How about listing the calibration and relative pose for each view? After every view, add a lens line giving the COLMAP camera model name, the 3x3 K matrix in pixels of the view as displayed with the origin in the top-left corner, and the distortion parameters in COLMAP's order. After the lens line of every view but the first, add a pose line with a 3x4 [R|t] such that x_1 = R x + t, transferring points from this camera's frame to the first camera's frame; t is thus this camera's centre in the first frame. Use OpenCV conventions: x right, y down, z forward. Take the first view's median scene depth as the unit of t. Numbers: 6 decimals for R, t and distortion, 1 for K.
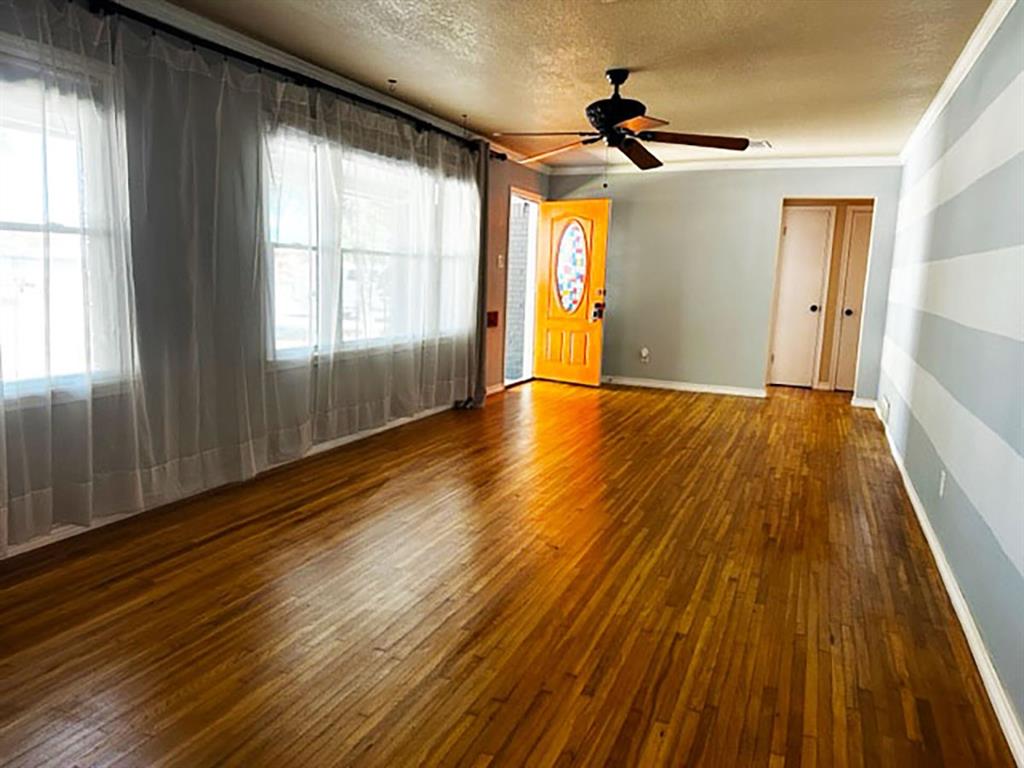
lens RADIAL K [[699.5, 0, 512.3], [0, 699.5, 386.5], [0, 0, 1]] dist [0.073552, -0.118588]
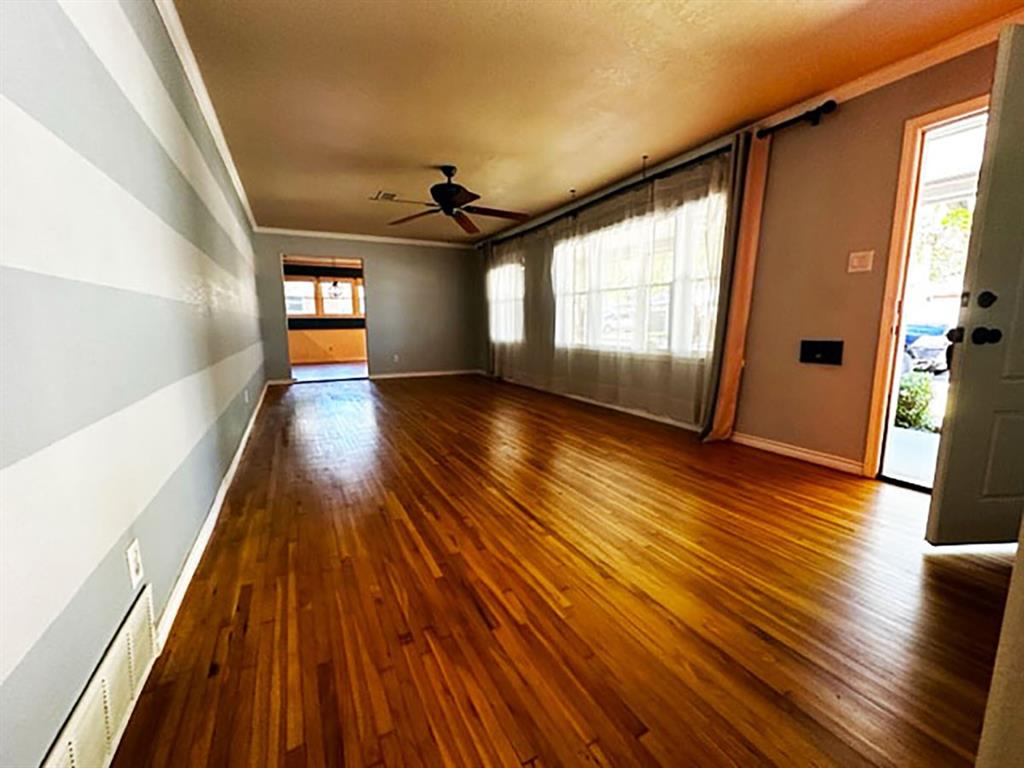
lens RADIAL K [[408.2, 0, 513.3], [0, 408.2, 382.9], [0, 0, 1]] dist [-0.002834, 0.000732]
pose [[-0.614656, 0.089442, -0.783708, 0.697633], [-0.137115, 0.966309, 0.217821, -0.169685], [0.776787, 0.241343, -0.581684, 1.494756]]
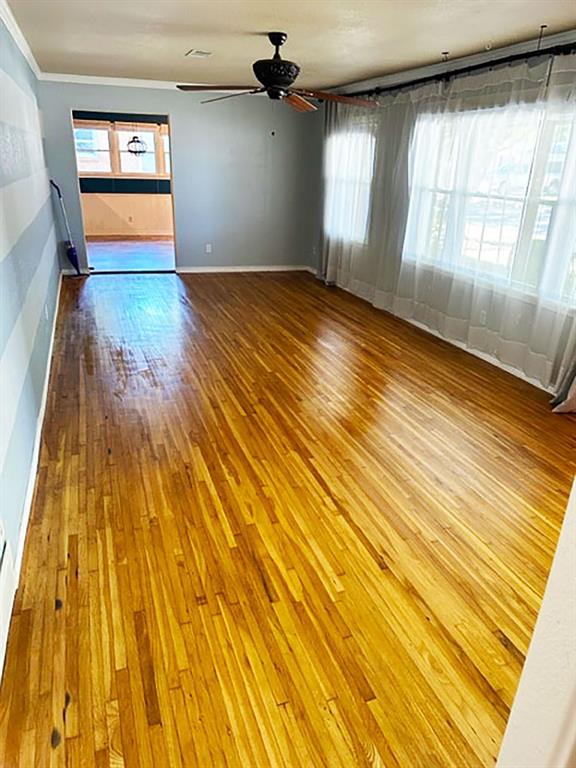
lens RADIAL K [[524.6, 0, 288.0], [0, 524.6, 384.0], [0, 0, 1]] dist [0.073552, -0.118588]
pose [[-0.721212, 0.217444, -0.657702, 0.737440], [-0.162144, 0.870088, 0.465463, -0.297126], [0.673471, 0.442339, -0.592261, 1.545752]]
